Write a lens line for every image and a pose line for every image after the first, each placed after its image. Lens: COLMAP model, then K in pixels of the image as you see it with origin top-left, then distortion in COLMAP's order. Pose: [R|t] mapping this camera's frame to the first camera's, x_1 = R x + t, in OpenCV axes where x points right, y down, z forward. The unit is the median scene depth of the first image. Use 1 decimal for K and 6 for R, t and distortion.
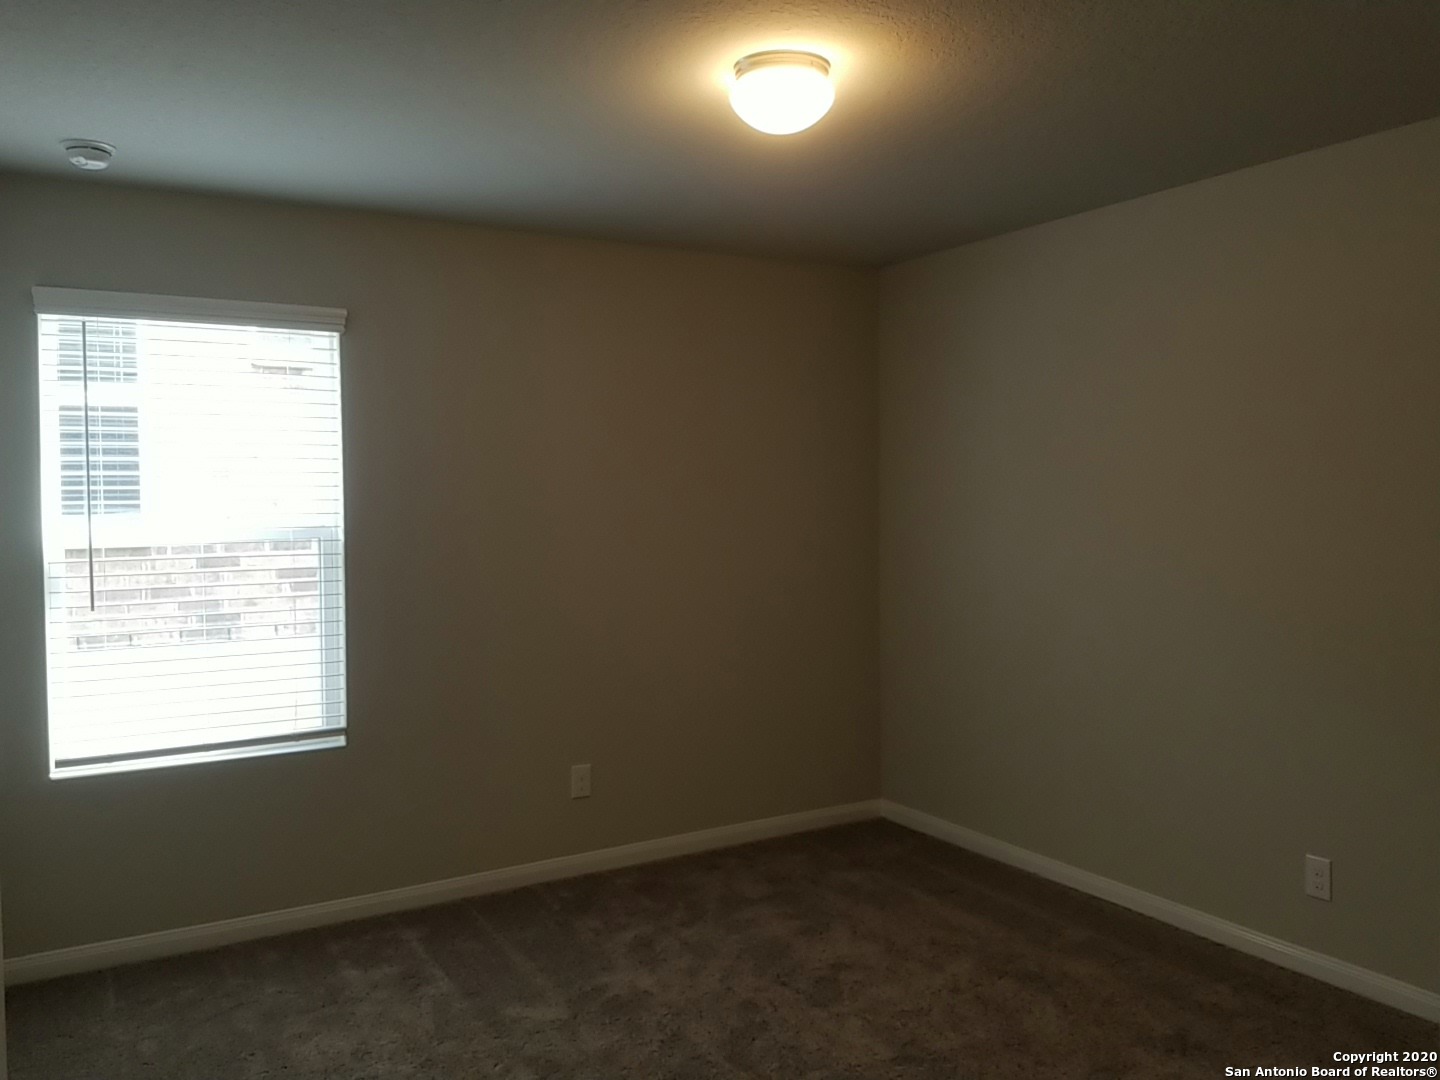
lens RADIAL K [[1155.4, 0, 721.1], [0, 1155.4, 521.0], [0, 0, 1]] dist [-0.003122, -0.019235]
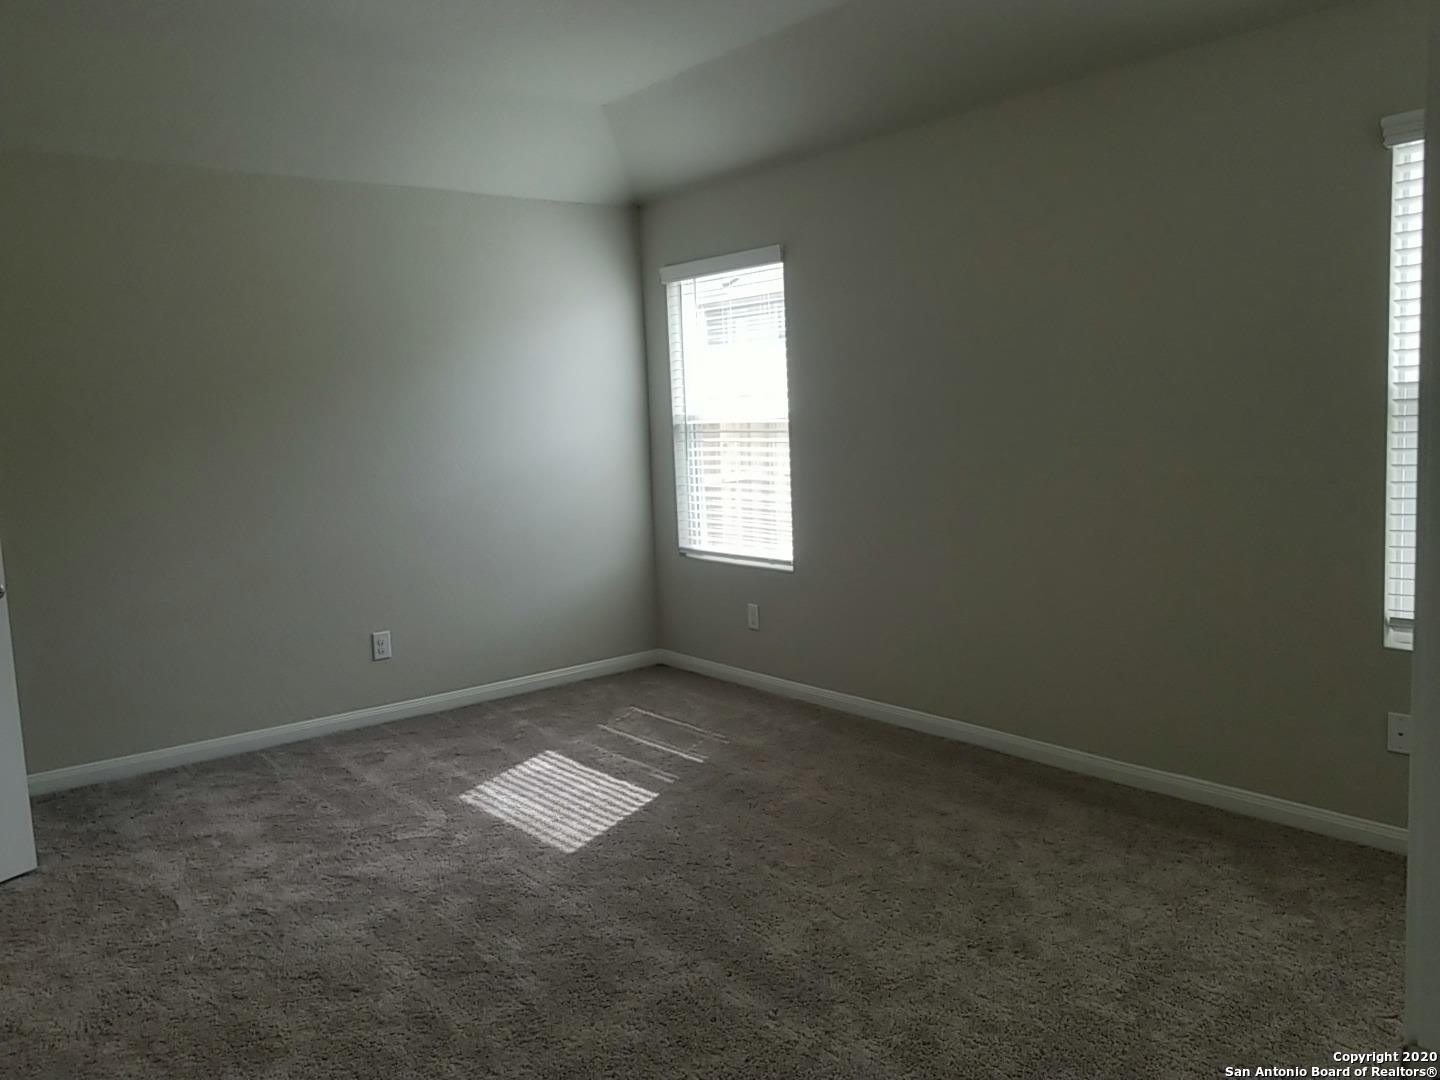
lens RADIAL K [[1141.3, 0, 715.2], [0, 1141.3, 531.9], [0, 0, 1]] dist [0.046919, -0.085714]
pose [[0.102857, 0.121488, -0.987249, 0.985683], [0.025796, 0.991854, 0.124743, -0.022411], [0.994362, -0.038298, 0.098885, 0.779195]]
